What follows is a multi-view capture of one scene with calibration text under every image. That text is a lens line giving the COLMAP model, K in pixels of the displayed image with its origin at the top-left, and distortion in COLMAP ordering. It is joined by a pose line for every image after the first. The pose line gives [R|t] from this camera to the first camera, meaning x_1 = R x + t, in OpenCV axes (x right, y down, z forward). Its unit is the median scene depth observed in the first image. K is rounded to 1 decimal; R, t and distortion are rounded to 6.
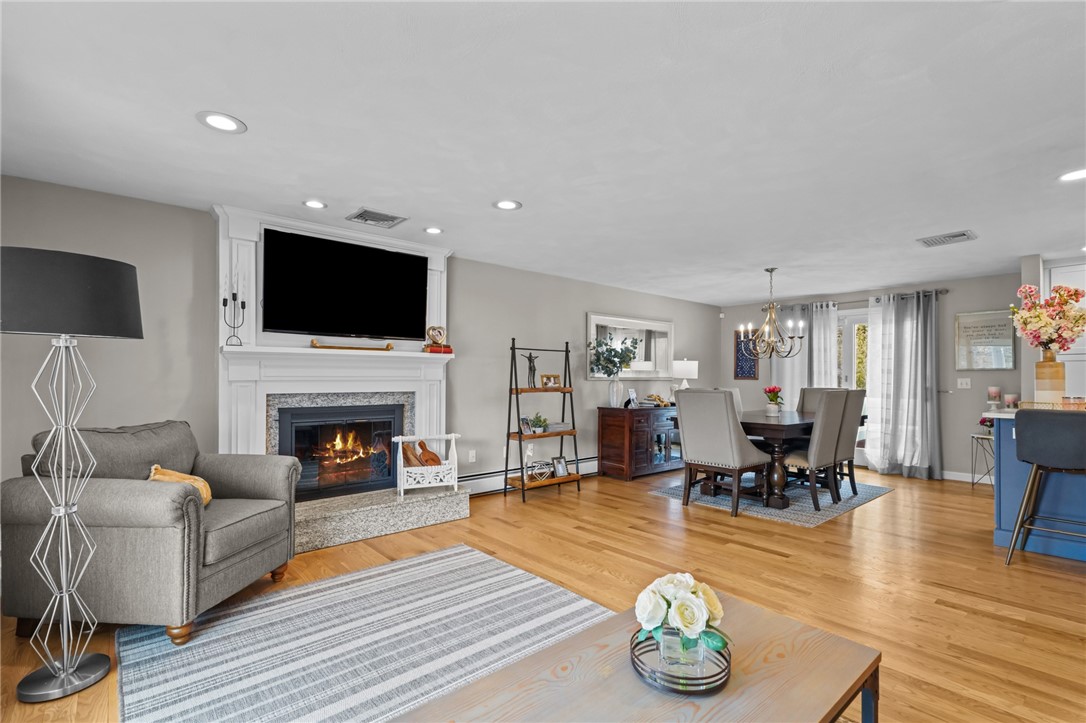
lens RADIAL K [[495.3, 0, 543.8], [0, 495.3, 377.9], [0, 0, 1]] dist [-0.002995, -0.000604]
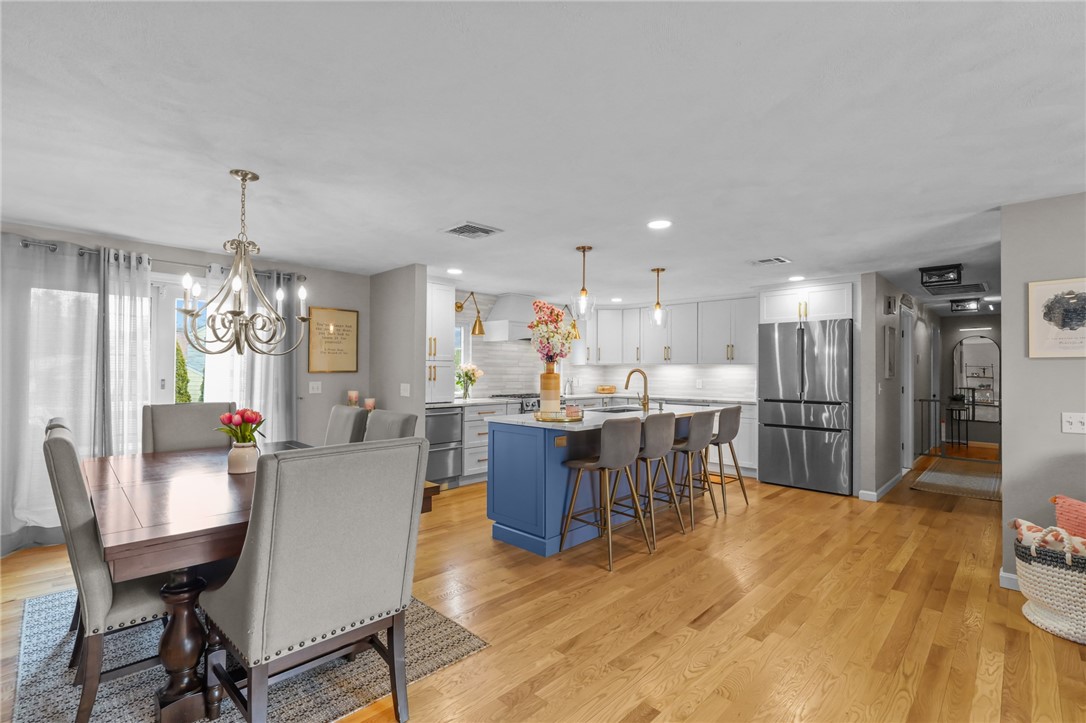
lens RADIAL K [[492.8, 0, 543.6], [0, 492.8, 367.5], [0, 0, 1]] dist [-0.003447, -0.000284]
pose [[-0.080914, 0.002573, 0.996718, -0.055671], [-0.008135, 0.999962, -0.003241, -0.029961], [-0.996688, -0.008370, -0.080890, 0.797127]]
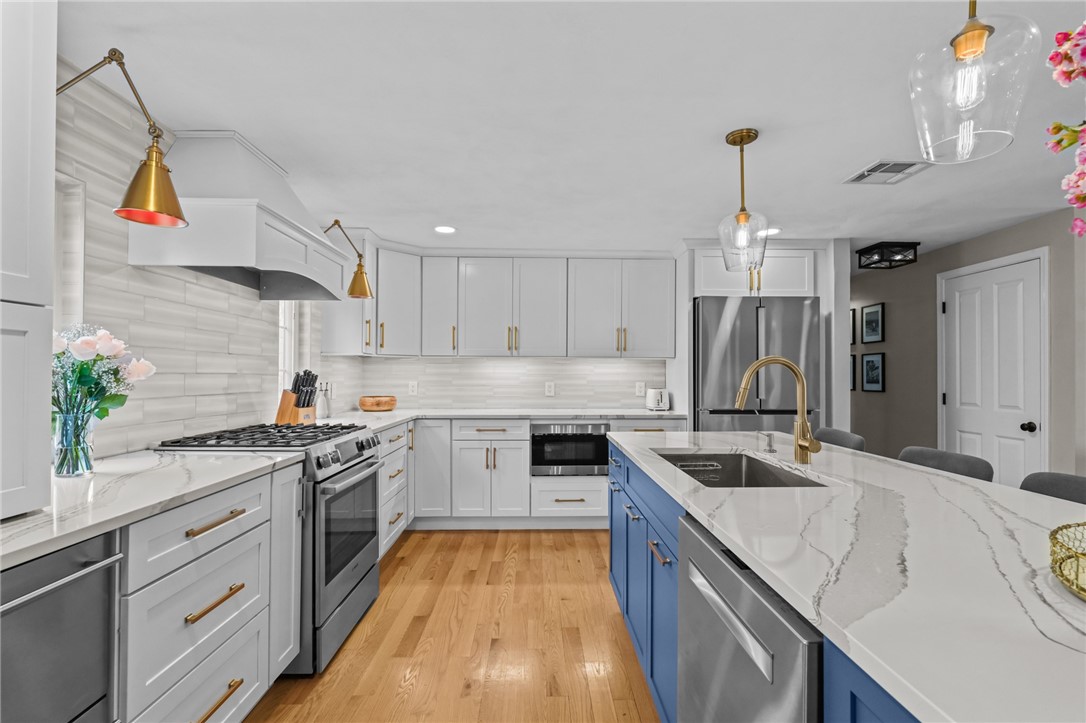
lens RADIAL K [[492.8, 0, 543.6], [0, 492.8, 367.5], [0, 0, 1]] dist [-0.003447, -0.000284]
pose [[-0.764538, 0.003705, 0.644568, 0.789595], [-0.007015, 0.999876, -0.014069, -0.016982], [-0.644541, -0.015279, -0.764417, 0.940769]]
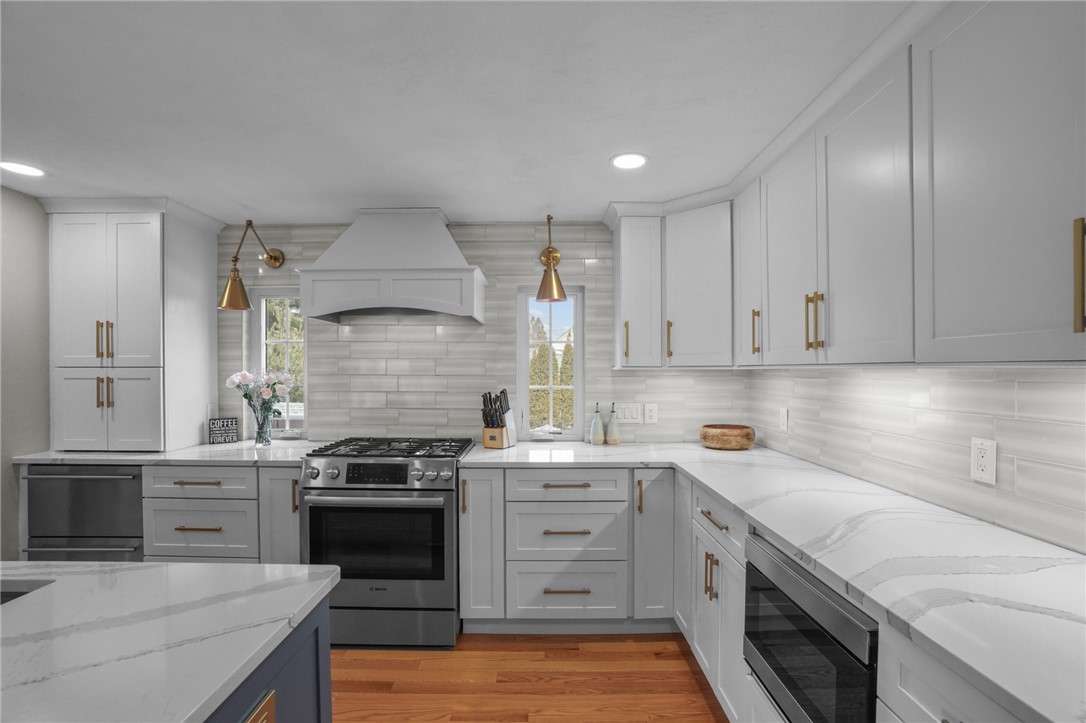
lens RADIAL K [[503.4, 0, 544.7], [0, 503.4, 368.8], [0, 0, 1]] dist [-0.077849, 0.032543]
pose [[0.652087, -0.001190, 0.758144, 0.988885], [0.000051, 0.999999, 0.001526, -0.046567], [-0.758144, -0.000956, 0.652086, 0.218005]]
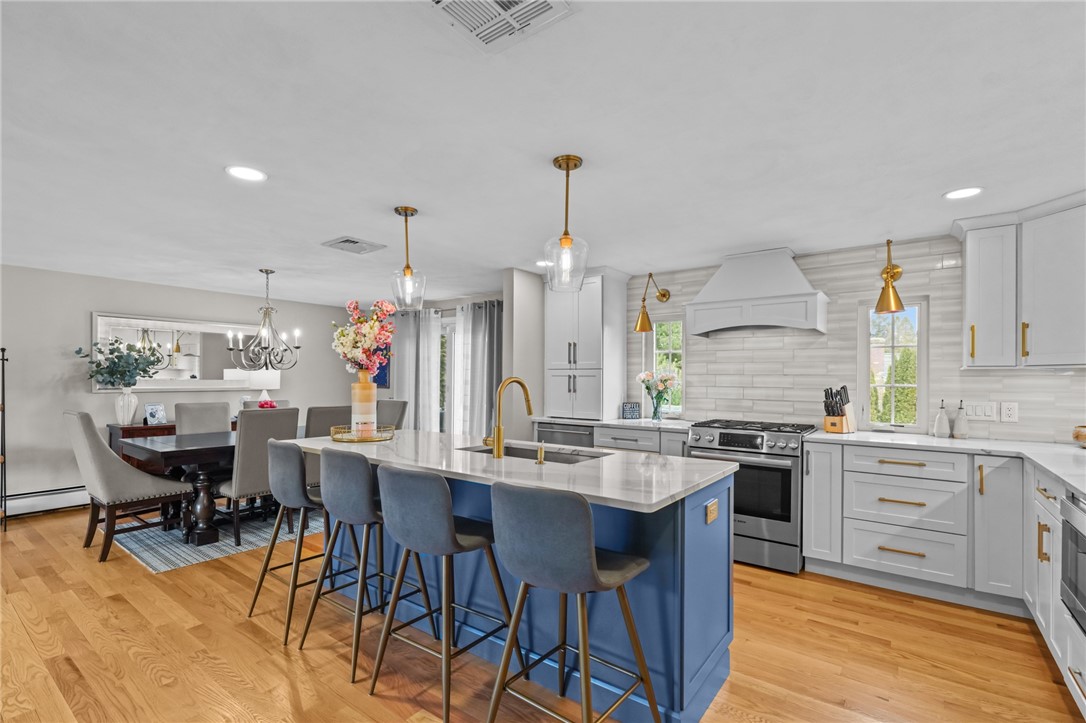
lens RADIAL K [[495.3, 0, 543.8], [0, 495.3, 377.9], [0, 0, 1]] dist [-0.002995, -0.000604]
pose [[0.977199, 0.003907, 0.212288, 0.818532], [-0.004424, 0.999988, 0.001963, -0.032002], [-0.212277, -0.002857, 0.977205, 0.020897]]
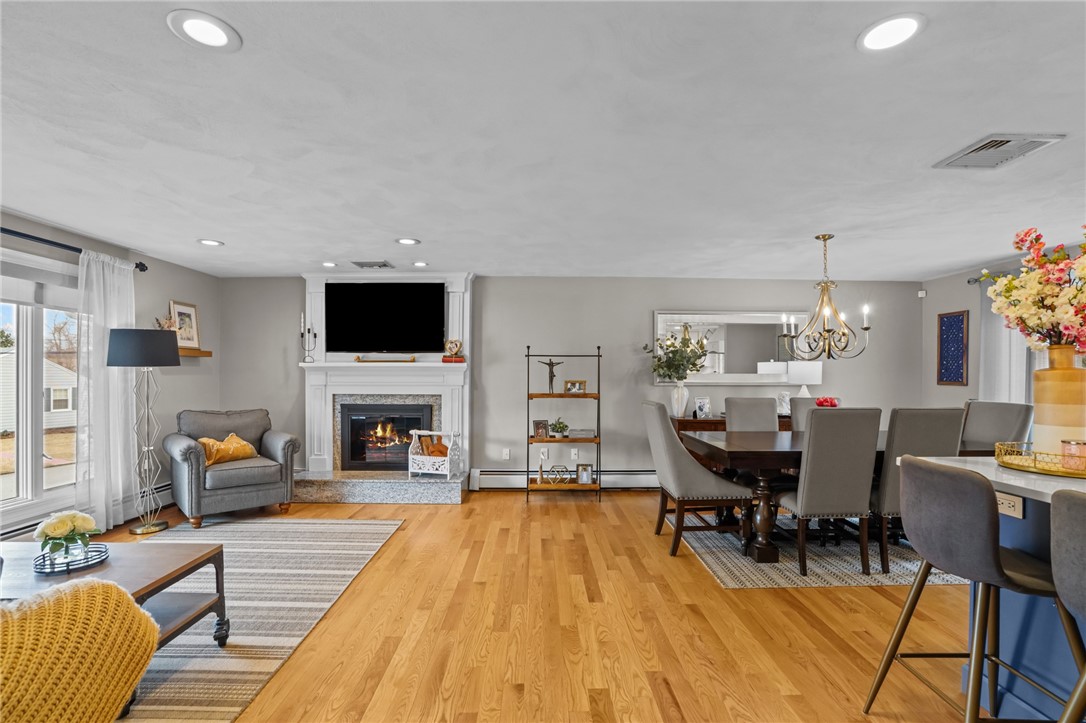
lens RADIAL K [[507.8, 0, 543.0], [0, 507.8, 378.2], [0, 0, 1]] dist [-0.072531, 0.027587]
pose [[0.763424, 0.004228, -0.645884, 0.661256], [-0.000153, 0.999980, 0.006365, -0.018392], [0.645898, -0.004760, 0.763409, 0.195998]]
